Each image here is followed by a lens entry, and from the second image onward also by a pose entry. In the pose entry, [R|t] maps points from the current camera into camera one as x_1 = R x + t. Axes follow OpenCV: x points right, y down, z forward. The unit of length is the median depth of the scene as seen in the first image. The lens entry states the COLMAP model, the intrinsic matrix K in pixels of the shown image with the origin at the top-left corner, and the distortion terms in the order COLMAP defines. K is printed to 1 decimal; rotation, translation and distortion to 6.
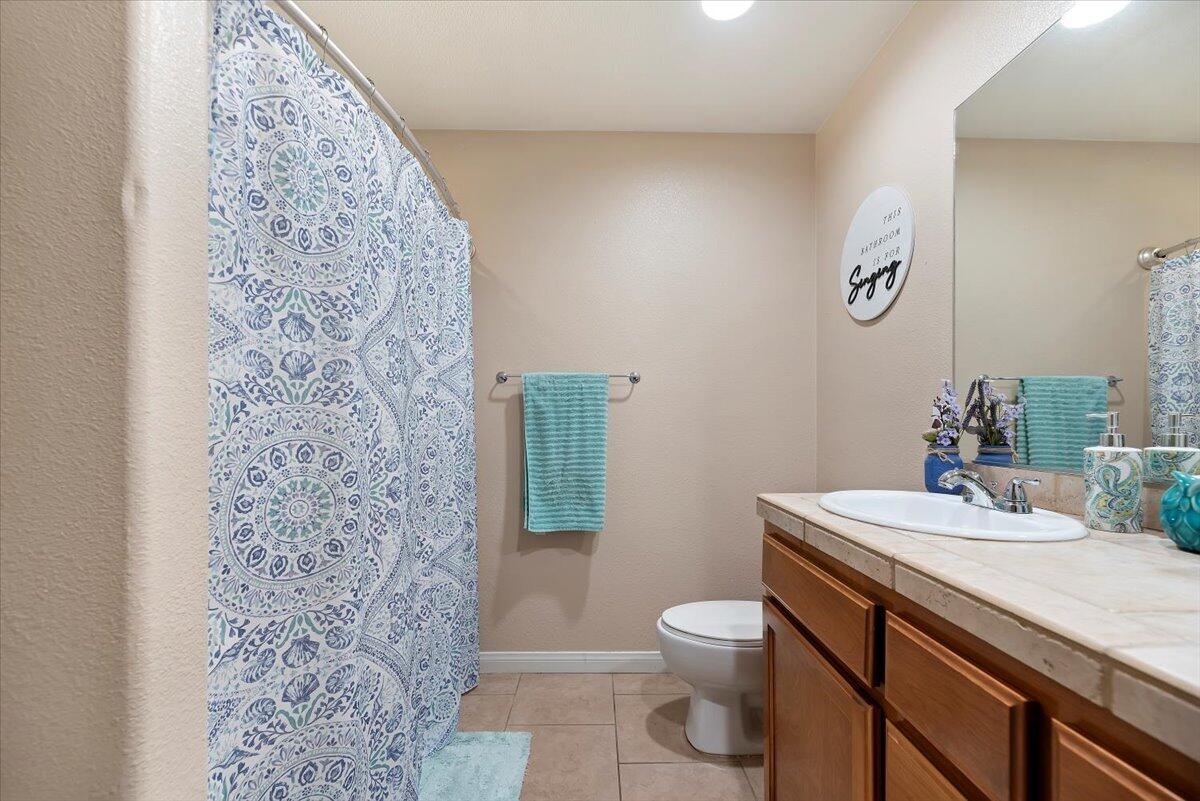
lens RADIAL K [[486.3, 0, 610.3], [0, 486.3, 418.1], [0, 0, 1]] dist [0.000832, -0.000186]
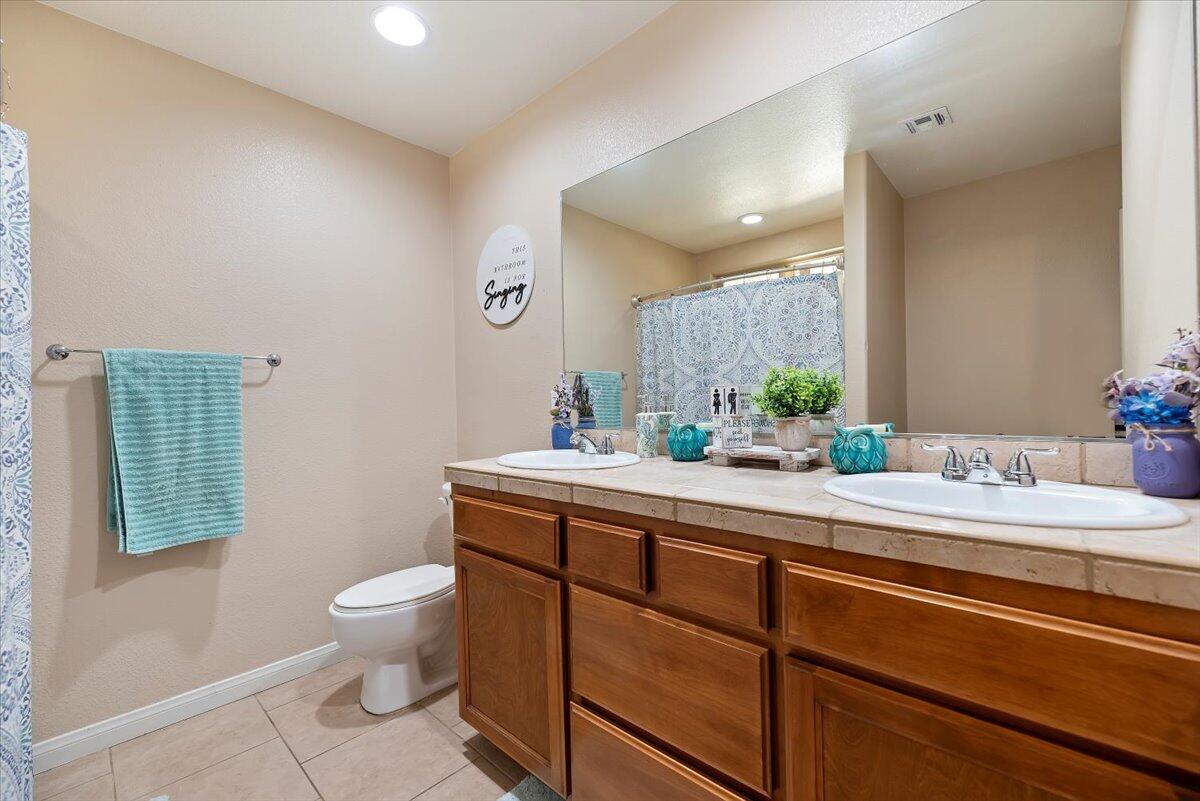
lens RADIAL K [[504.6, 0, 600.0], [0, 504.6, 400.5], [0, 0, 1]] dist [0.000230, -0.000346]
pose [[0.693889, -0.015130, 0.719923, -0.280090], [0.019305, 0.999811, 0.002406, 0.001933], [-0.719824, 0.012229, 0.694049, -0.124876]]
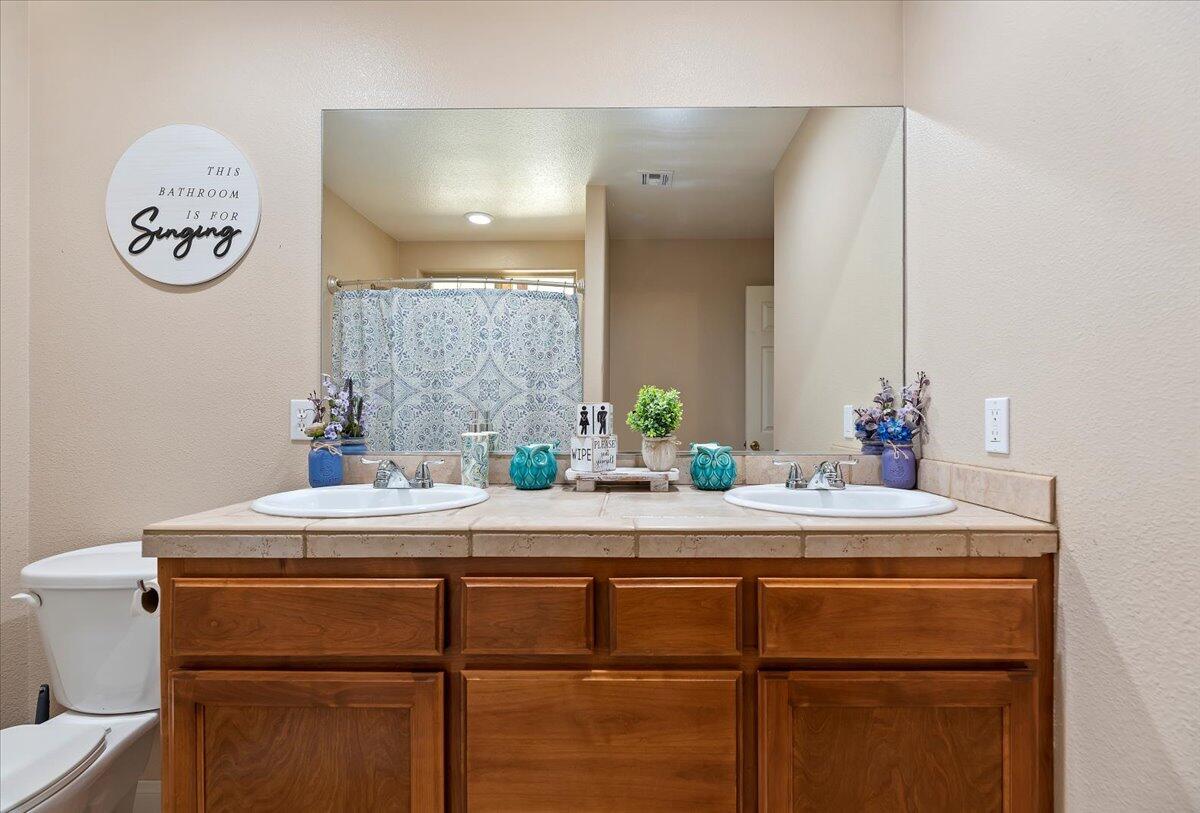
lens RADIAL K [[543.5, 0, 631.9], [0, 543.5, 414.2], [0, 0, 1]] dist [0.000578, 0.000324]
pose [[0.009999, 0.003261, 0.999945, -0.360631], [-0.006700, 0.999972, -0.003194, 0.002788], [-0.999928, -0.006668, 0.010021, 0.287883]]
